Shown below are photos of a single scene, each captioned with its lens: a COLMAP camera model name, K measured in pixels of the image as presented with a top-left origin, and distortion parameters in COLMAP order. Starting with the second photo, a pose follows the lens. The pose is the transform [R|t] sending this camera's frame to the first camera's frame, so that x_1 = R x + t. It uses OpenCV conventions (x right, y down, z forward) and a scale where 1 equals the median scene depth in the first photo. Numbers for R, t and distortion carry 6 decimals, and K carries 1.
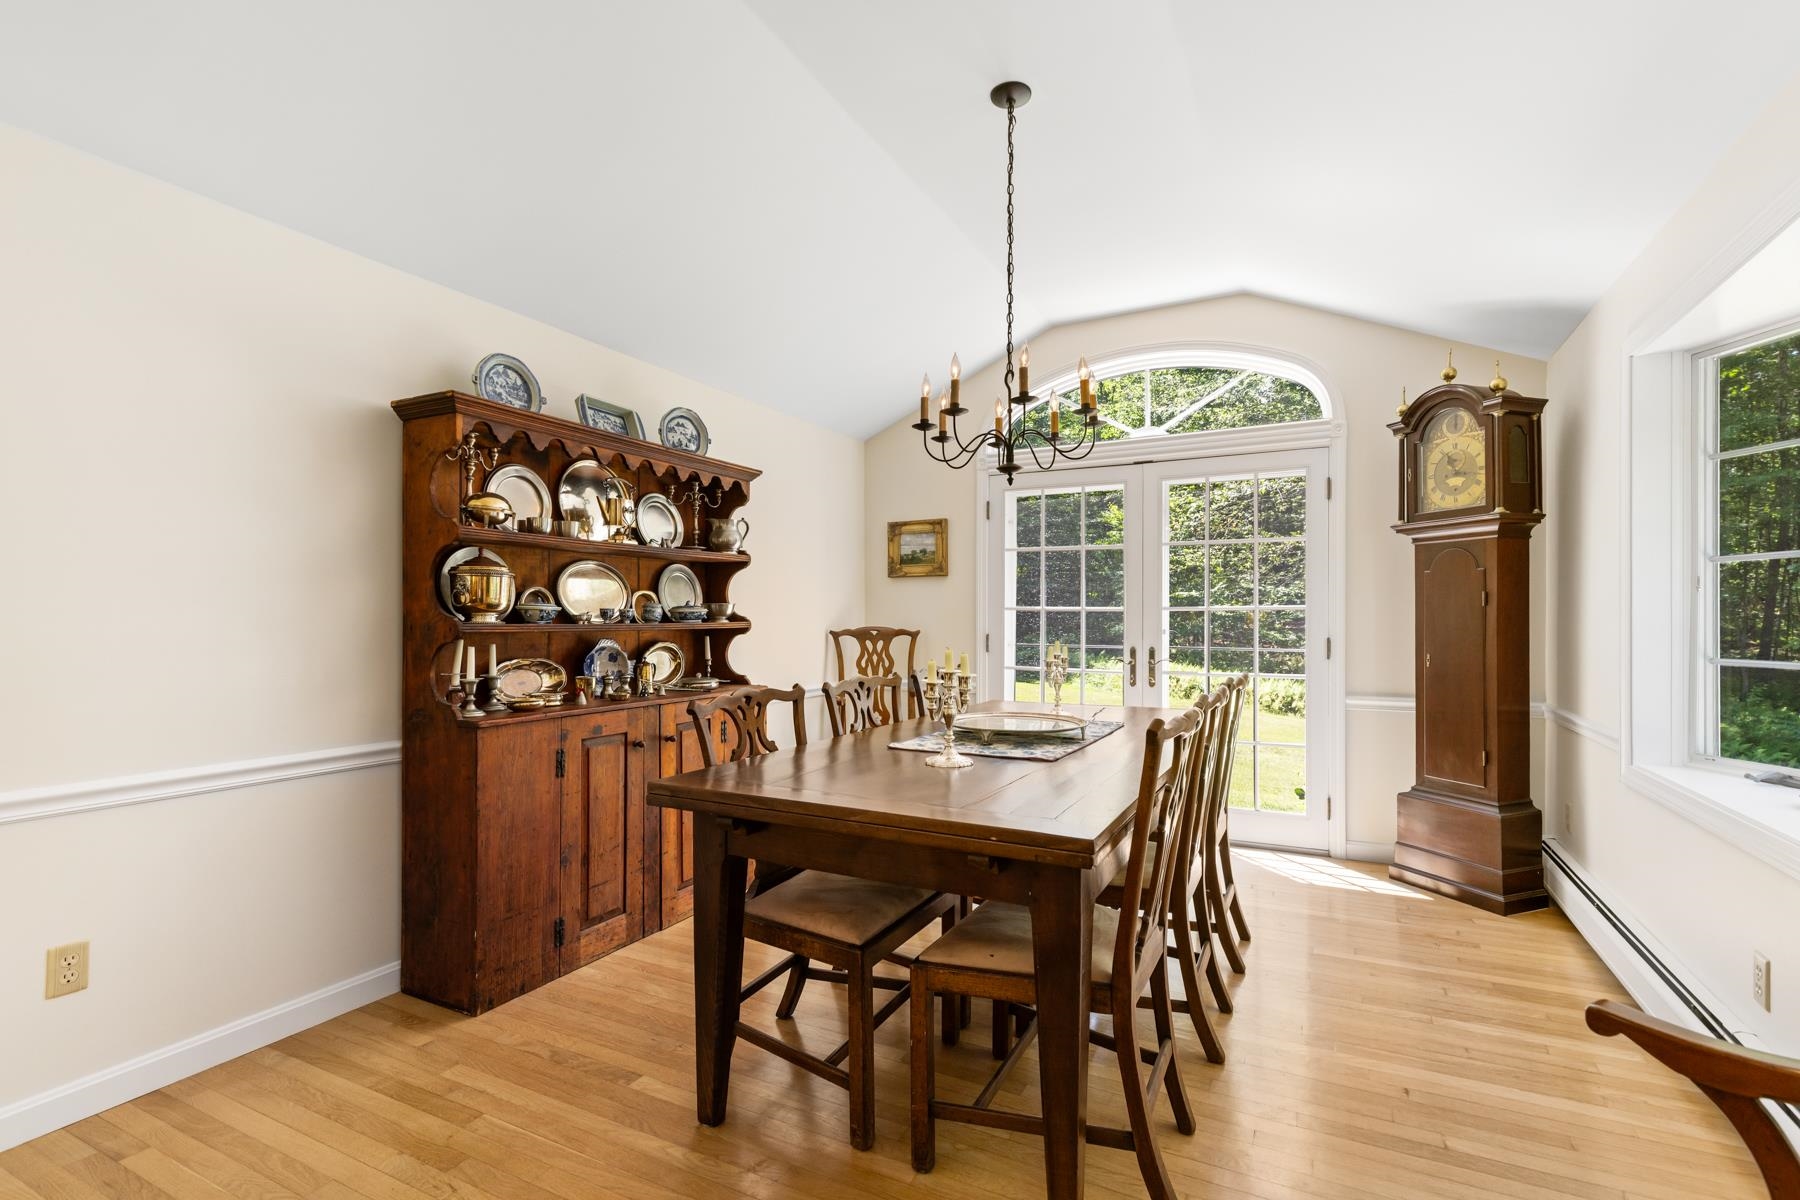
lens RADIAL K [[816.7, 0, 928.8], [0, 816.7, 620.7], [0, 0, 1]] dist [0.008168, -0.001520]
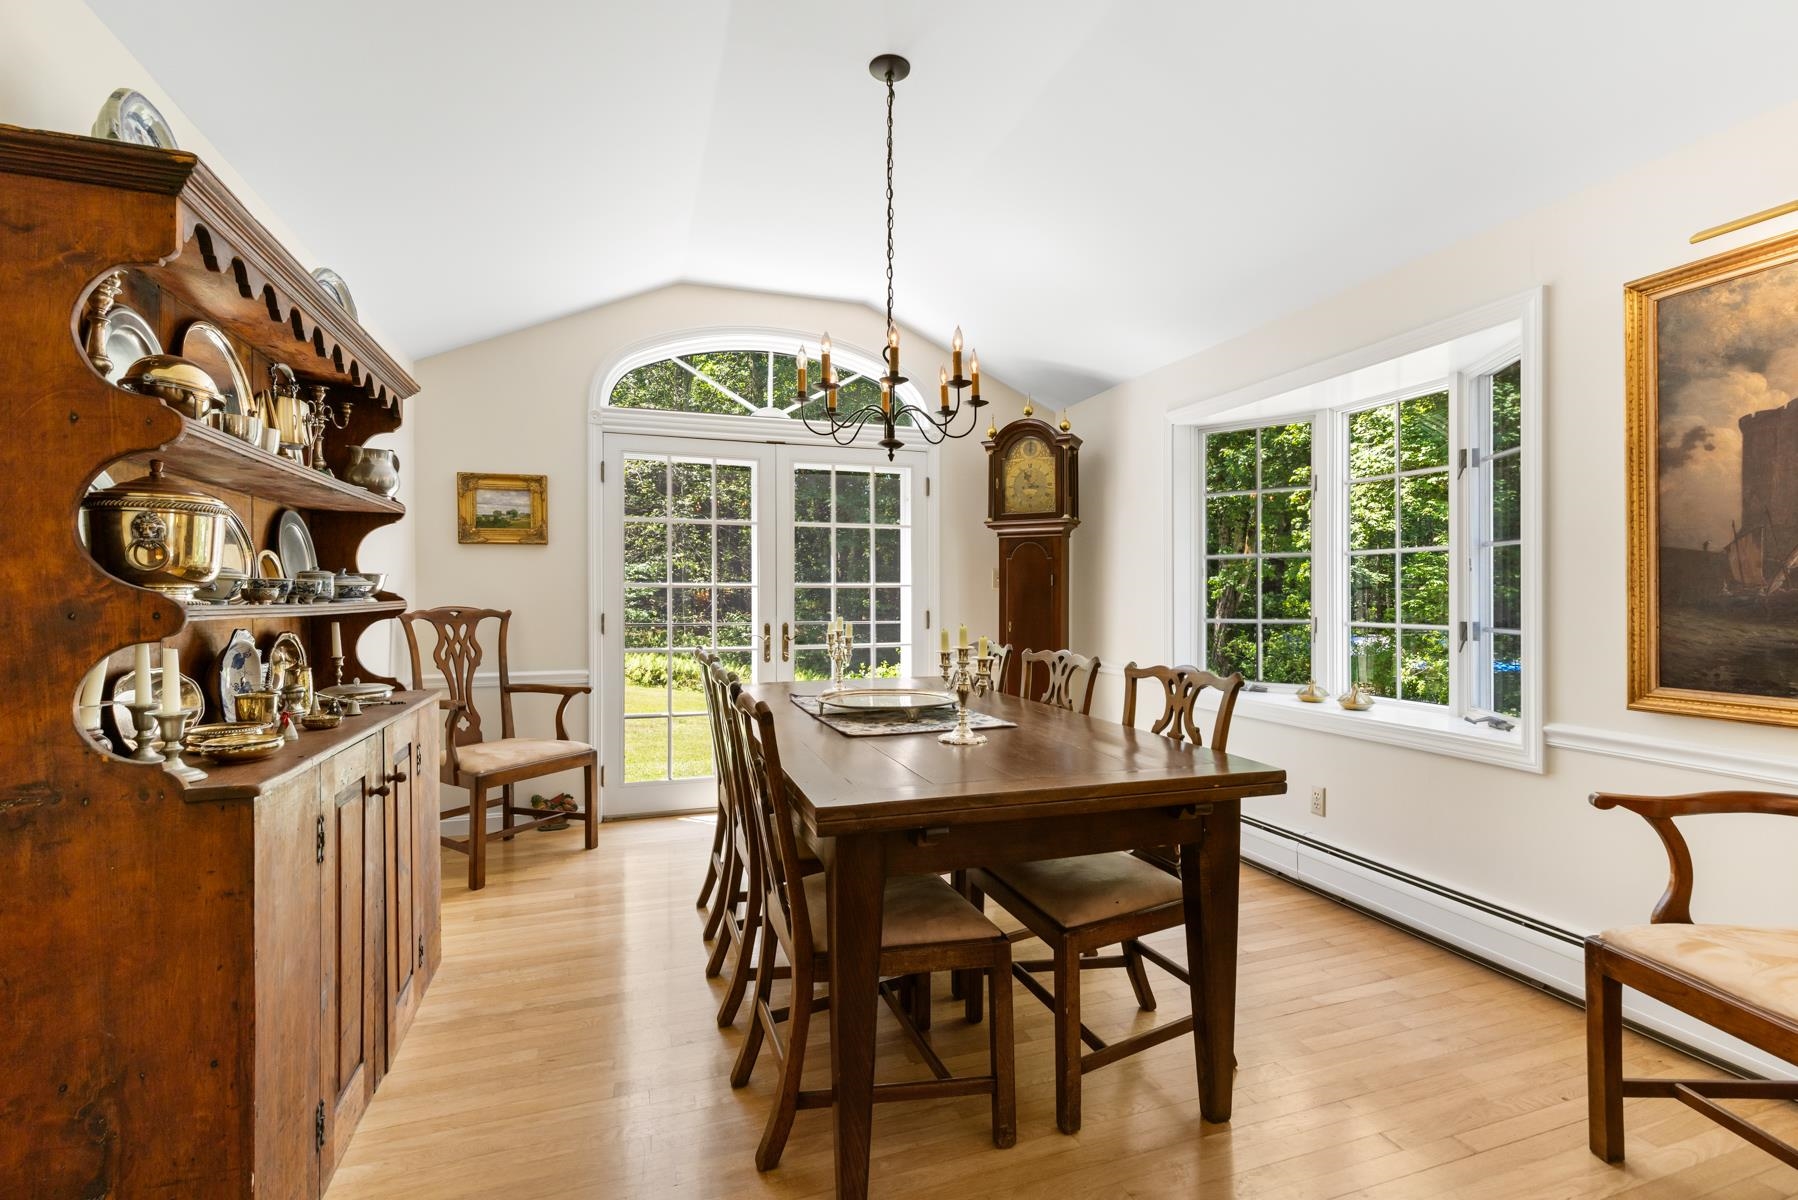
lens RADIAL K [[815.7, 0, 893.5], [0, 815.7, 600.6], [0, 0, 1]] dist [0.008168, -0.001520]
pose [[0.697347, -0.006052, 0.716708, -0.428899], [0.003759, 0.999981, 0.004786, -0.000357], [-0.716724, -0.000644, 0.697357, 0.213413]]
